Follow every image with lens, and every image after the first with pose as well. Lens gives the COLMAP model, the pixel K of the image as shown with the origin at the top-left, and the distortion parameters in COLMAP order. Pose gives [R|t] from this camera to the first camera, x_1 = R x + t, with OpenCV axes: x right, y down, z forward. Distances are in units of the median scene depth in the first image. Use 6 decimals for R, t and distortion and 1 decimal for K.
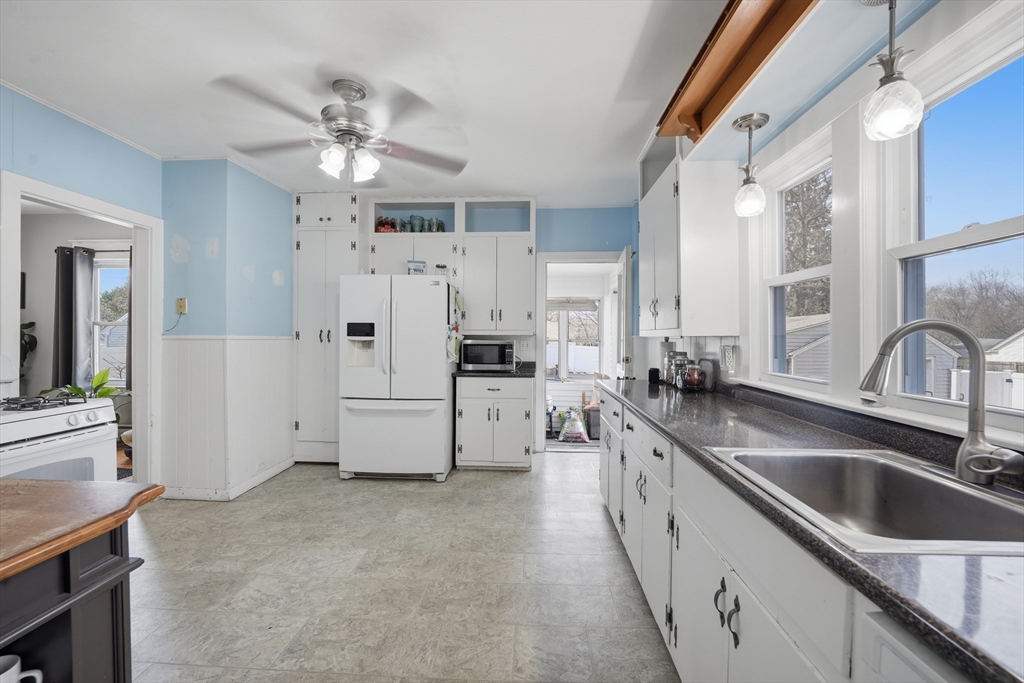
lens RADIAL K [[418.2, 0, 512.0], [0, 418.2, 341.5], [0, 0, 1]] dist [-0.010872, -0.000446]
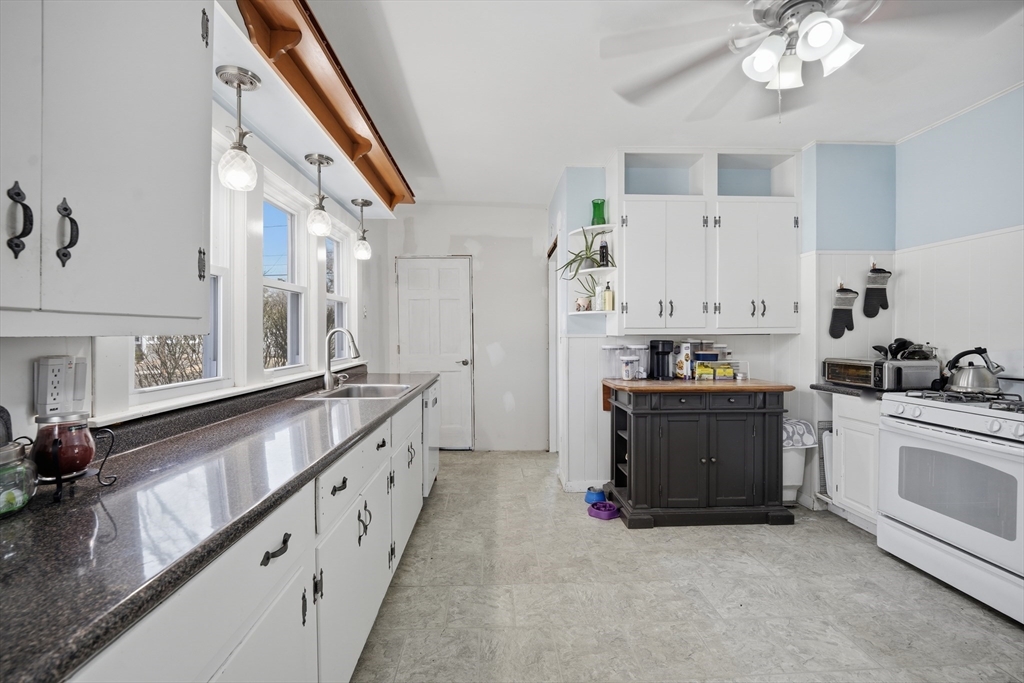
lens RADIAL K [[418.2, 0, 512.0], [0, 418.2, 341.5], [0, 0, 1]] dist [-0.010872, -0.000446]
pose [[-0.995091, -0.000368, -0.098959, 0.107642], [-0.002895, 0.999673, 0.025395, -0.019617], [0.098917, 0.025557, -0.994767, 1.837167]]
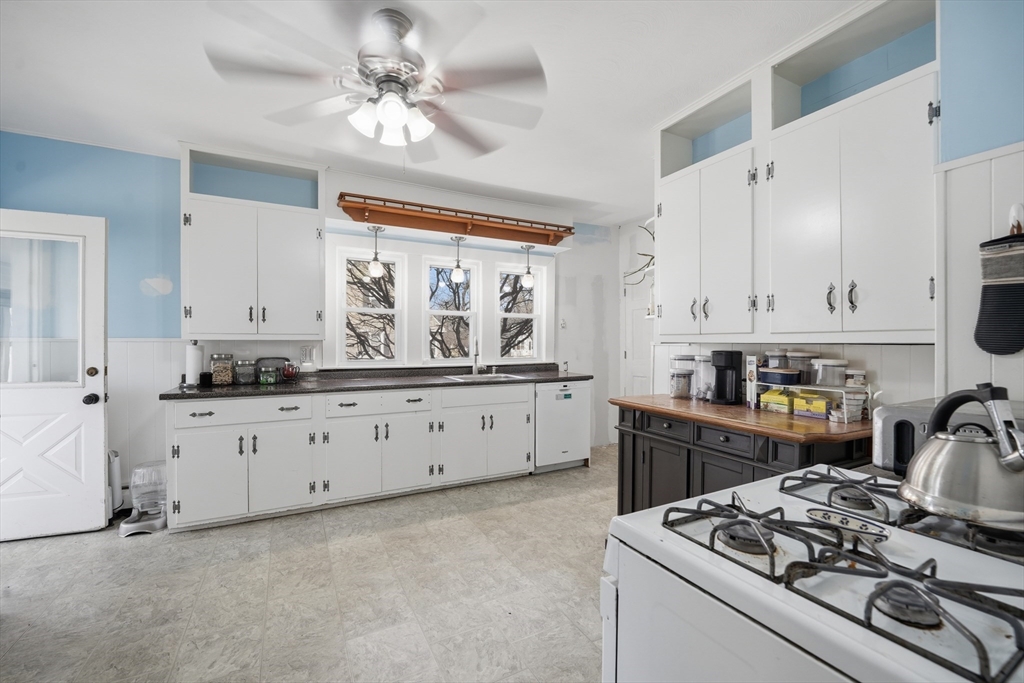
lens RADIAL K [[421.3, 0, 510.5], [0, 421.3, 344.2], [0, 0, 1]] dist [-0.011839, -0.000272]
pose [[-0.508049, -0.011840, 0.861247, -1.393116], [0.002750, 0.999878, 0.015368, -0.023798], [-0.861324, 0.010176, -0.507955, 1.421027]]
